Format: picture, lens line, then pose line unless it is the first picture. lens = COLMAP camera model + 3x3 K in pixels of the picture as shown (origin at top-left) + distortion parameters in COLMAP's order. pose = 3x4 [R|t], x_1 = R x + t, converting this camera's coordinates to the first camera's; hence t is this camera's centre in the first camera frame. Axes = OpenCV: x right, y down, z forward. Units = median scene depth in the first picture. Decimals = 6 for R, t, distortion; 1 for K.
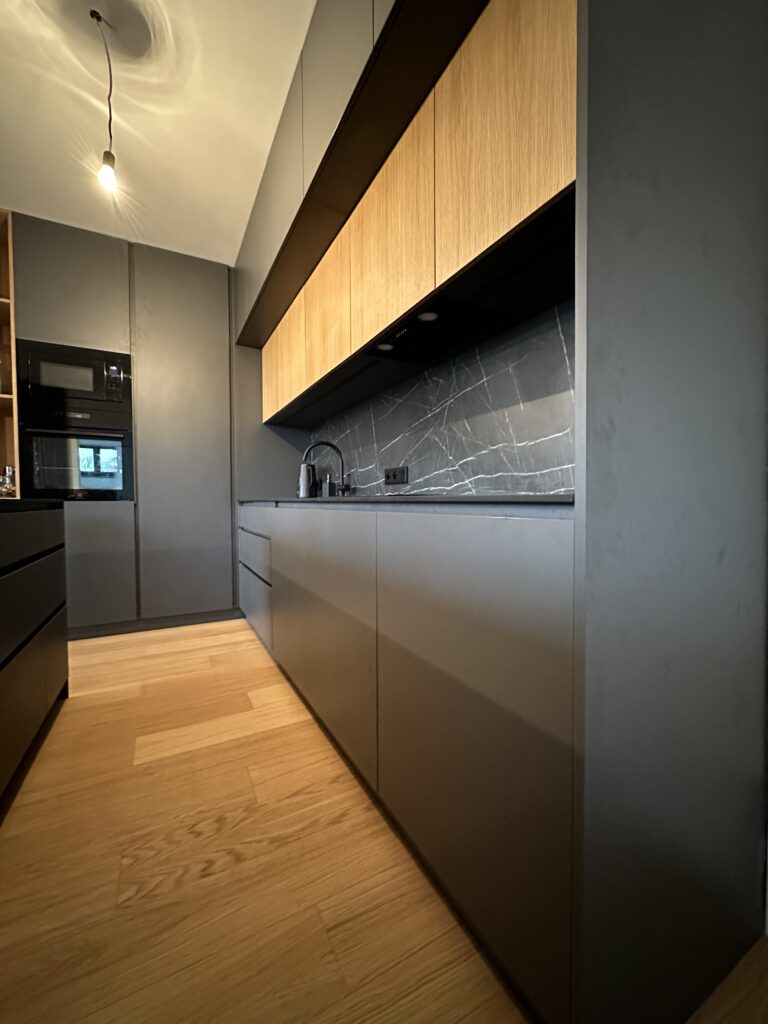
lens RADIAL K [[409.0, 0, 383.9], [0, 409.0, 511.4], [0, 0, 1]] dist [-0.000518, -0.000025]
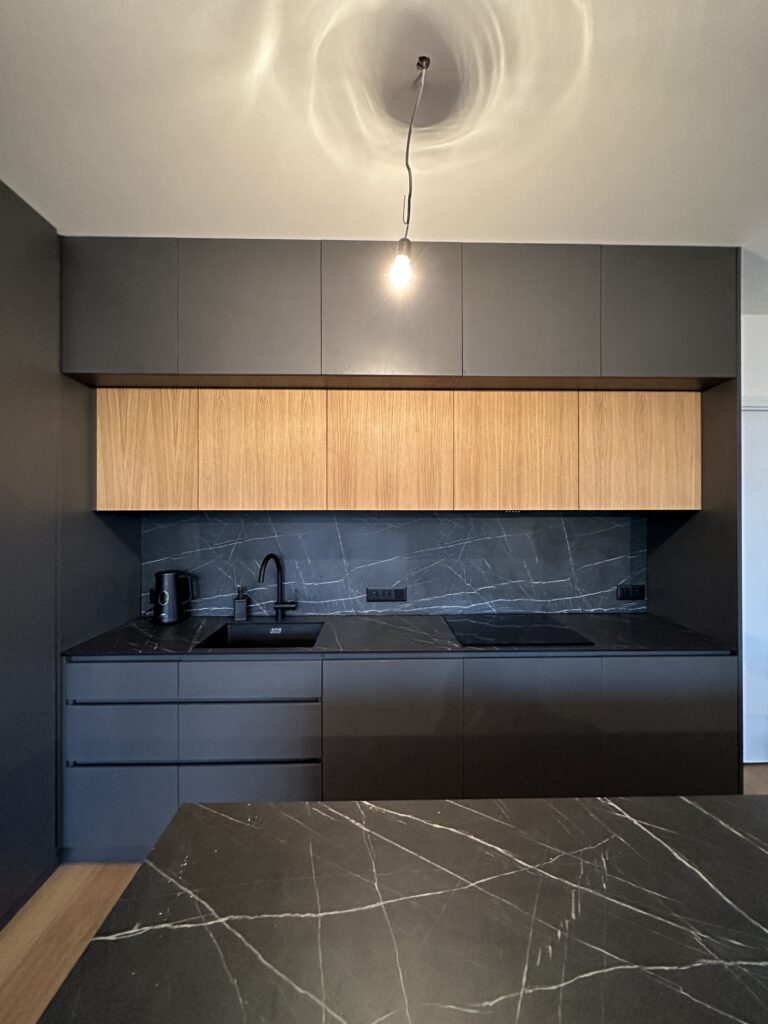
lens RADIAL K [[409.0, 0, 384.1], [0, 409.0, 511.7], [0, 0, 1]] dist [-0.000518, -0.000025]
pose [[0.454086, 0.004857, 0.890945, -1.002806], [0.021012, 0.999649, -0.016159, -0.307581], [-0.890710, 0.026058, 0.453825, 0.554172]]
